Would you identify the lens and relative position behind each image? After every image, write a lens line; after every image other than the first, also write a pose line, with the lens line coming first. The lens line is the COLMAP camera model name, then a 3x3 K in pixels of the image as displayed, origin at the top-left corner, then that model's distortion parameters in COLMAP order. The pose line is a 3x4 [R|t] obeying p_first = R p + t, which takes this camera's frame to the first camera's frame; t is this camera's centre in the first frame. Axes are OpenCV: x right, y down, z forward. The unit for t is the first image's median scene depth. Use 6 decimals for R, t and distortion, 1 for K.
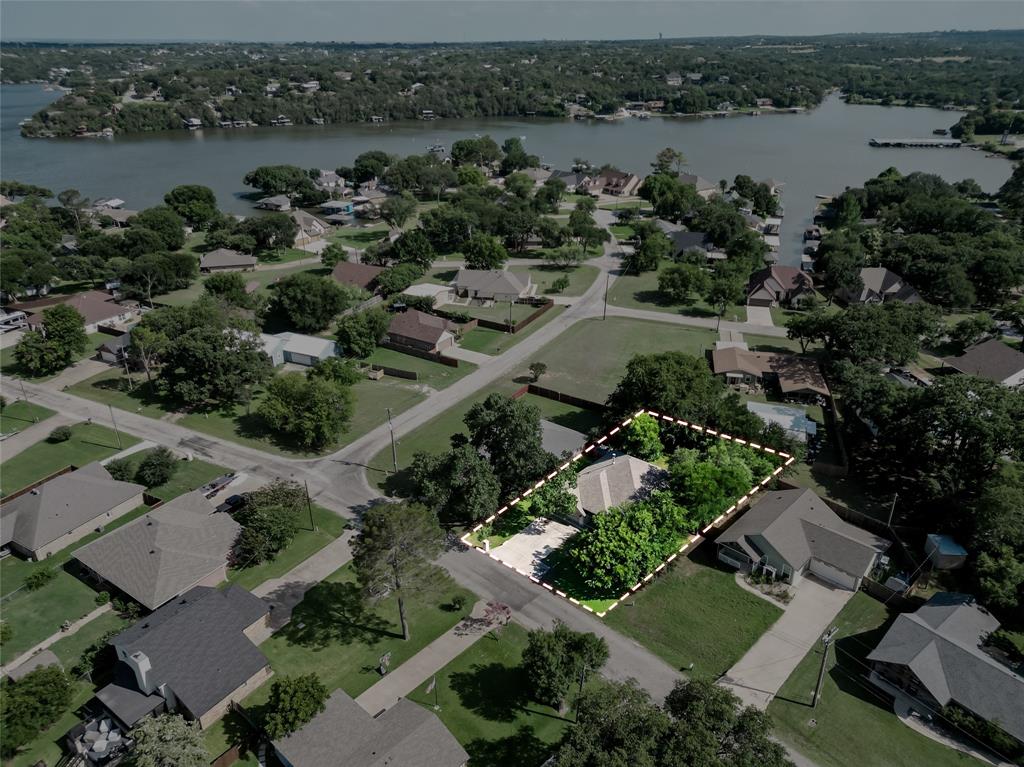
lens RADIAL K [[717.3, 0, 510.0], [0, 717.3, 384.0], [0, 0, 1]] dist [0.039293, -0.038580]
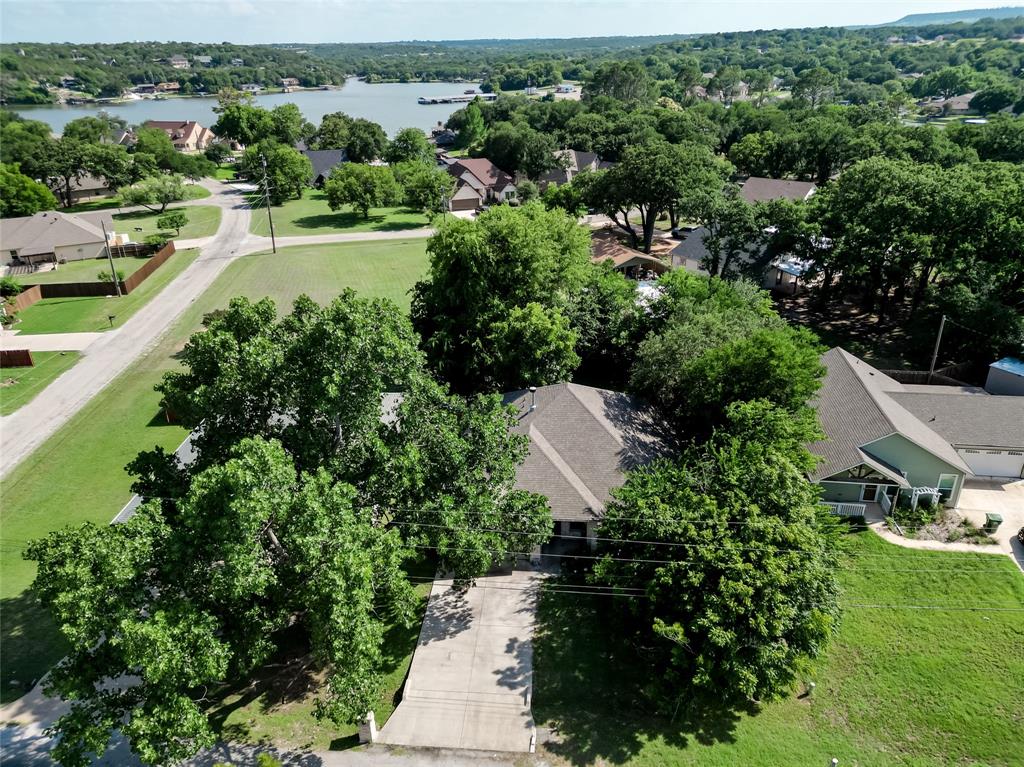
lens RADIAL K [[717.2, 0, 515.6], [0, 717.2, 397.1], [0, 0, 1]] dist [0.006849, -0.005950]
pose [[0.805786, -0.263896, 0.530158, -0.020396], [0.264244, 0.961383, 0.076924, 0.012434], [-0.529985, 0.078107, 0.844403, 0.118350]]
